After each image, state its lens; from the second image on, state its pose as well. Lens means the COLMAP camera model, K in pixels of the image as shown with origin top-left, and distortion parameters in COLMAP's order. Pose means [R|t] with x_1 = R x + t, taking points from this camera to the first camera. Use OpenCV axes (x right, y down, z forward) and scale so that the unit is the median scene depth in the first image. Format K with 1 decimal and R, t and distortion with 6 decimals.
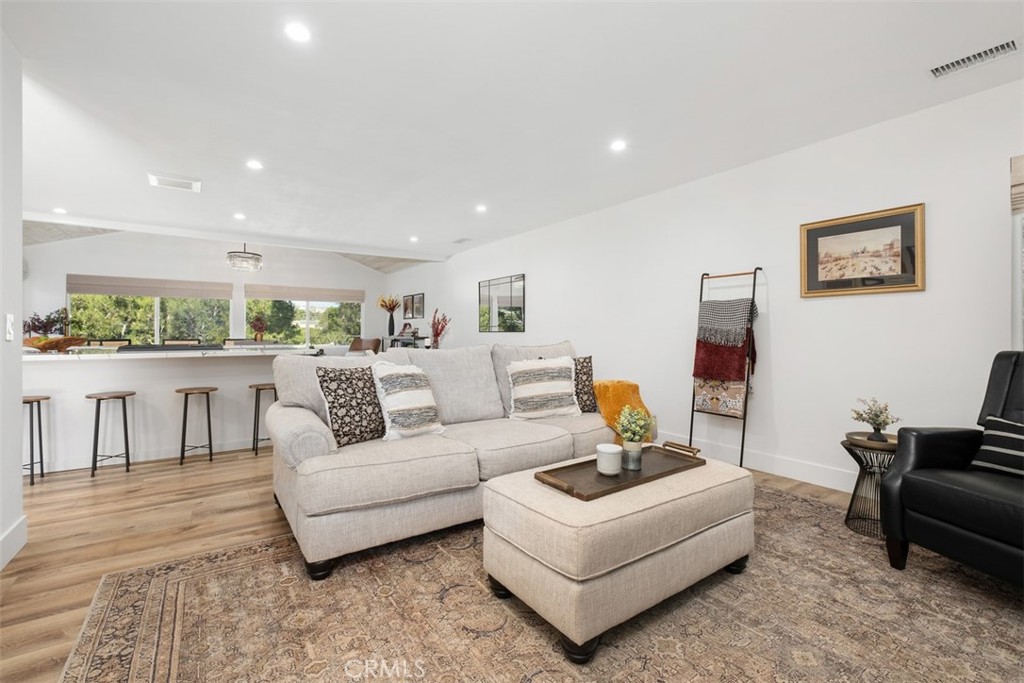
lens RADIAL K [[445.4, 0, 509.9], [0, 445.4, 335.2], [0, 0, 1]] dist [-0.000819, 0.000047]
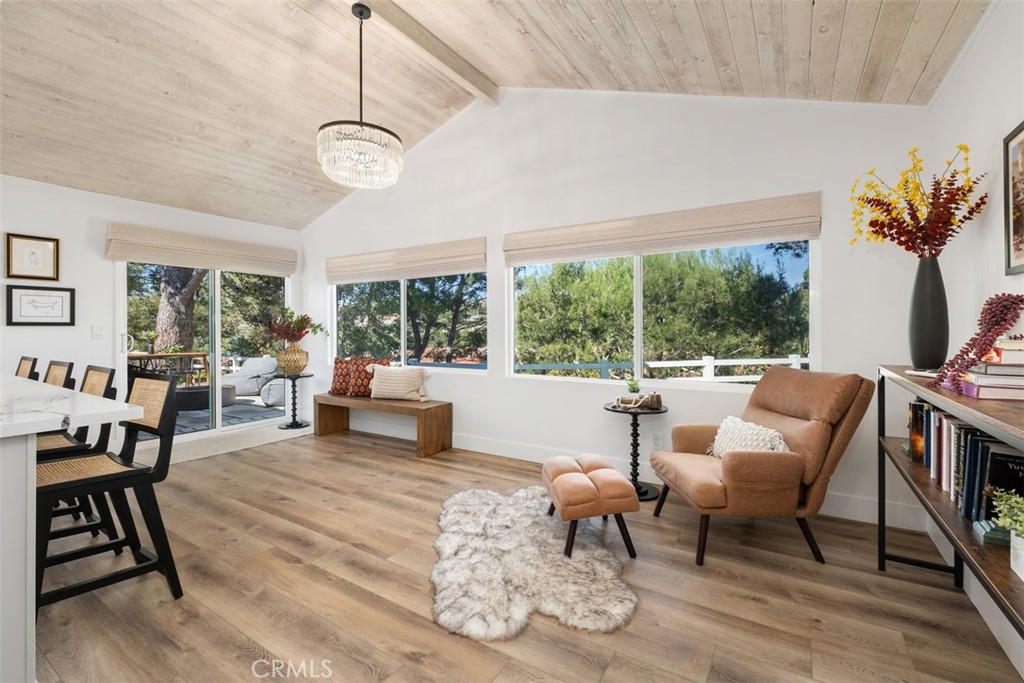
lens RADIAL K [[445.4, 0, 509.9], [0, 445.4, 335.2], [0, 0, 1]] dist [-0.000819, 0.000047]
pose [[0.387426, 0.009235, -0.921854, -0.518540], [0.000799, 0.999946, 0.010353, -0.052417], [0.921900, -0.004747, 0.387398, 2.512917]]
